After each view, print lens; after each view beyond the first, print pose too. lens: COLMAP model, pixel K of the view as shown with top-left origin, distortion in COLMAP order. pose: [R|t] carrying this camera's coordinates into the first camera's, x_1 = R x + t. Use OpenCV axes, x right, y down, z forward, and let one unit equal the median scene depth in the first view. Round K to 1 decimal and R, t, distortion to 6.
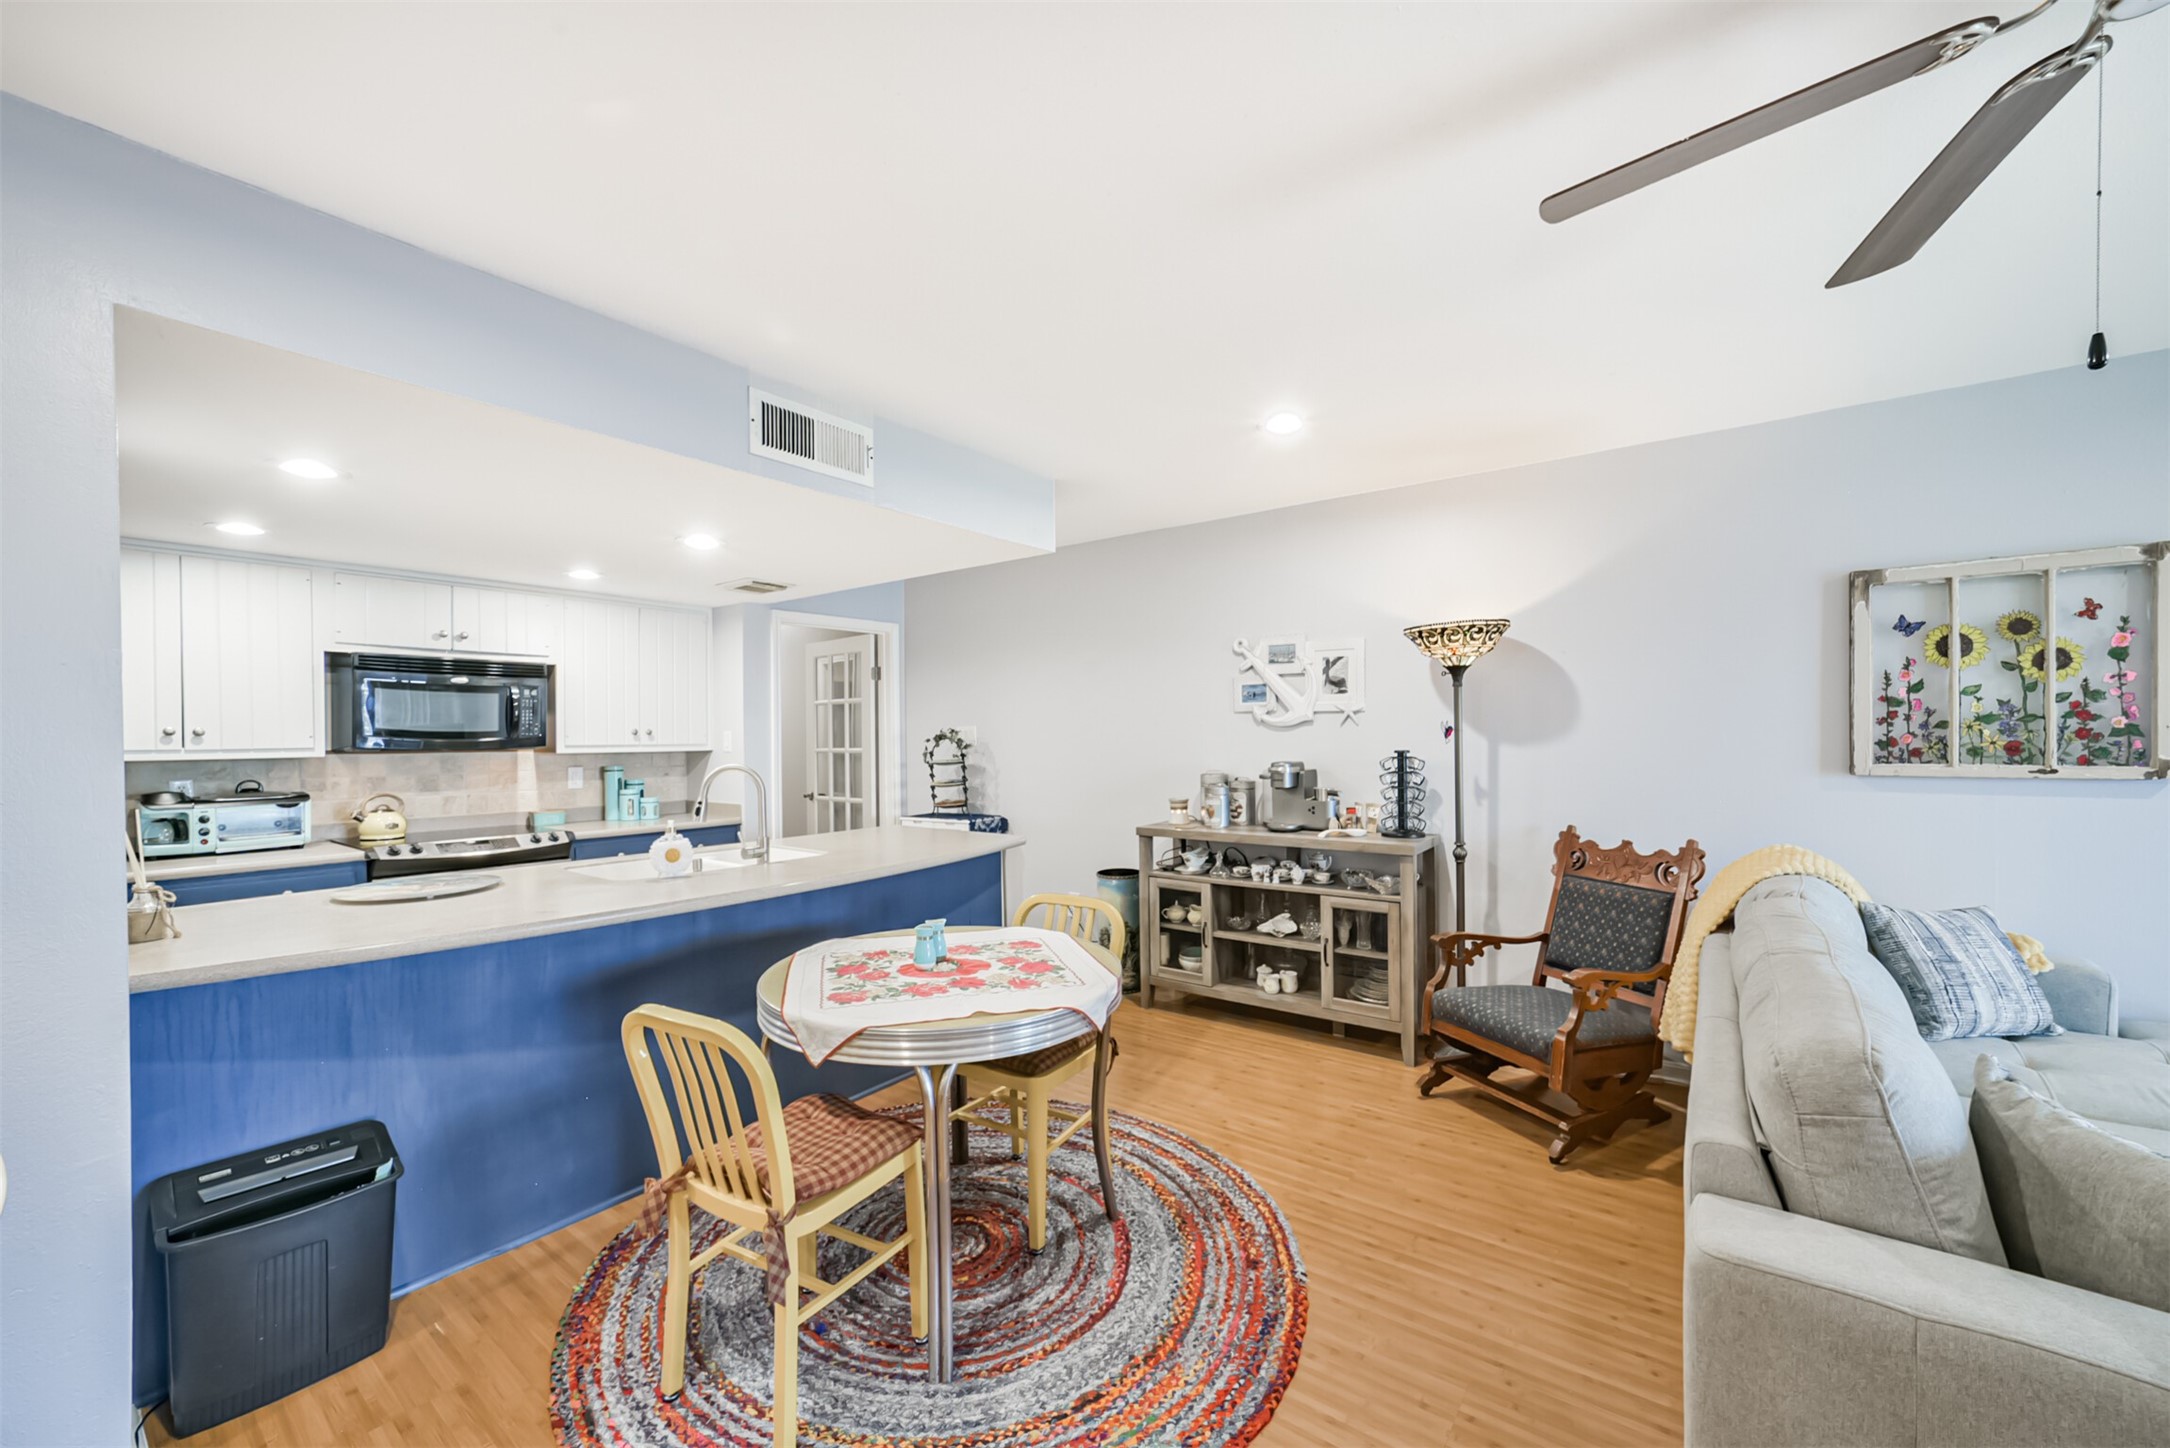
lens RADIAL K [[846.0, 0, 1094.9], [0, 846.0, 738.7], [0, 0, 1]] dist [-0.022589, 0.009151]
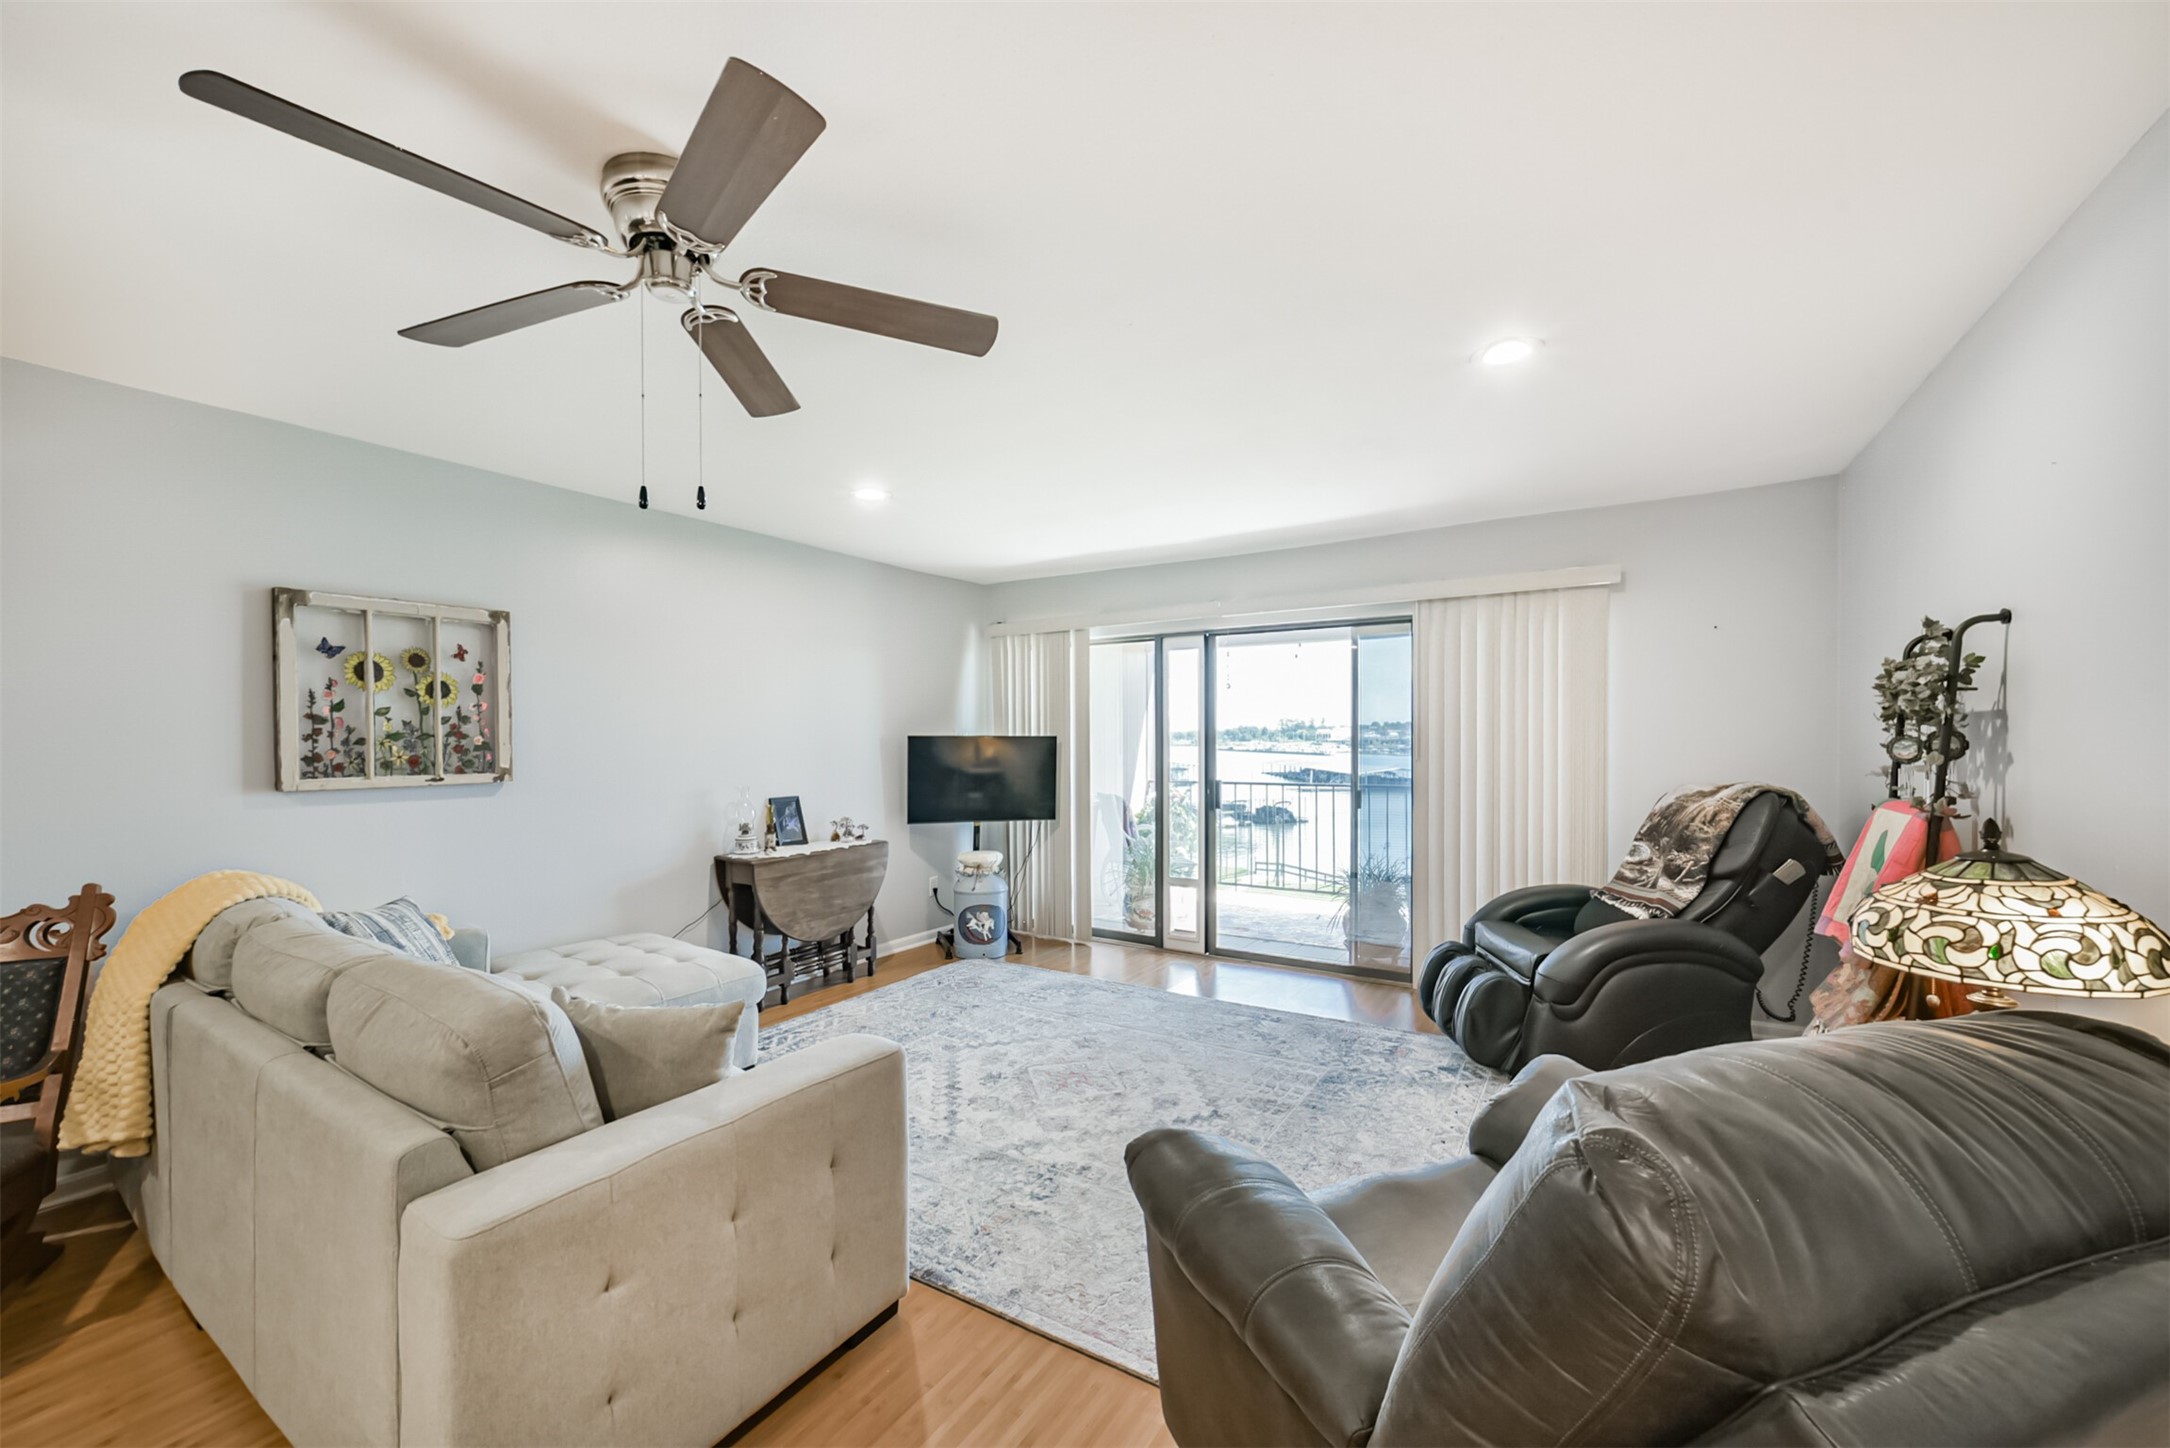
lens RADIAL K [[837.7, 0, 1089.5], [0, 837.7, 746.3], [0, 0, 1]] dist [-0.024458, 0.009498]
pose [[-0.080588, 0.001735, 0.996746, -0.153926], [0.012893, 0.999917, -0.000698, 0.002745], [-0.996664, 0.012794, -0.080604, 0.120698]]
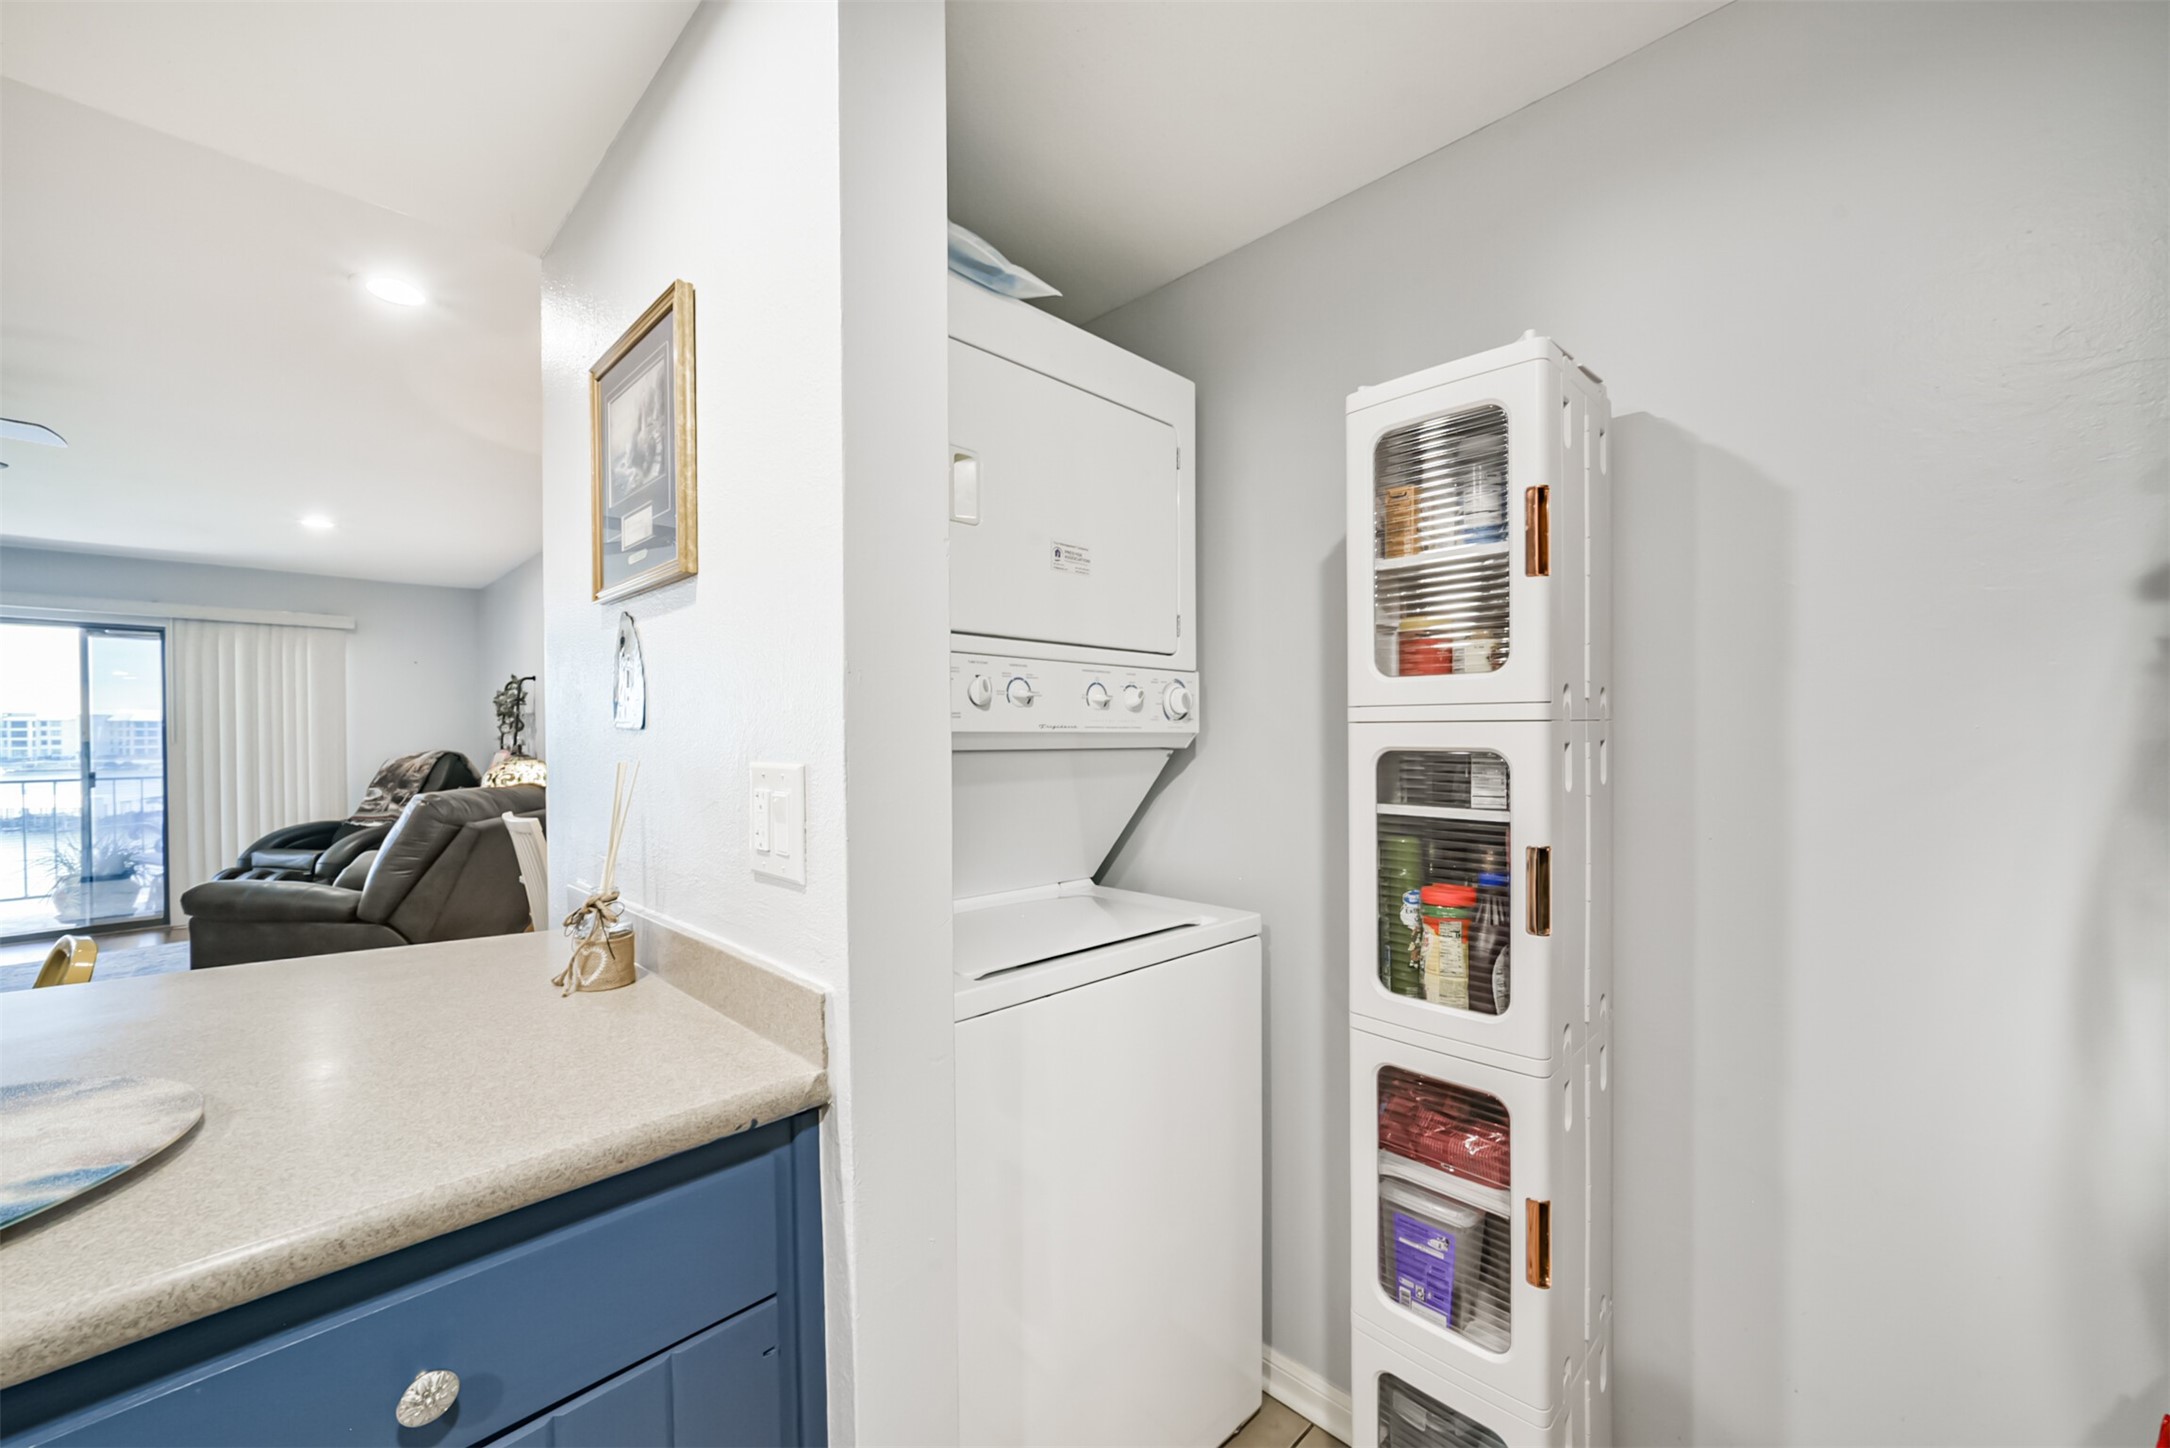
lens RADIAL K [[837.7, 0, 1089.5], [0, 837.7, 746.3], [0, 0, 1]] dist [-0.024458, 0.009498]
pose [[-0.991216, 0.017999, 0.131022, -1.074770], [0.020494, 0.999633, 0.017721, 0.053598], [-0.130655, 0.020250, -0.991221, 1.060795]]
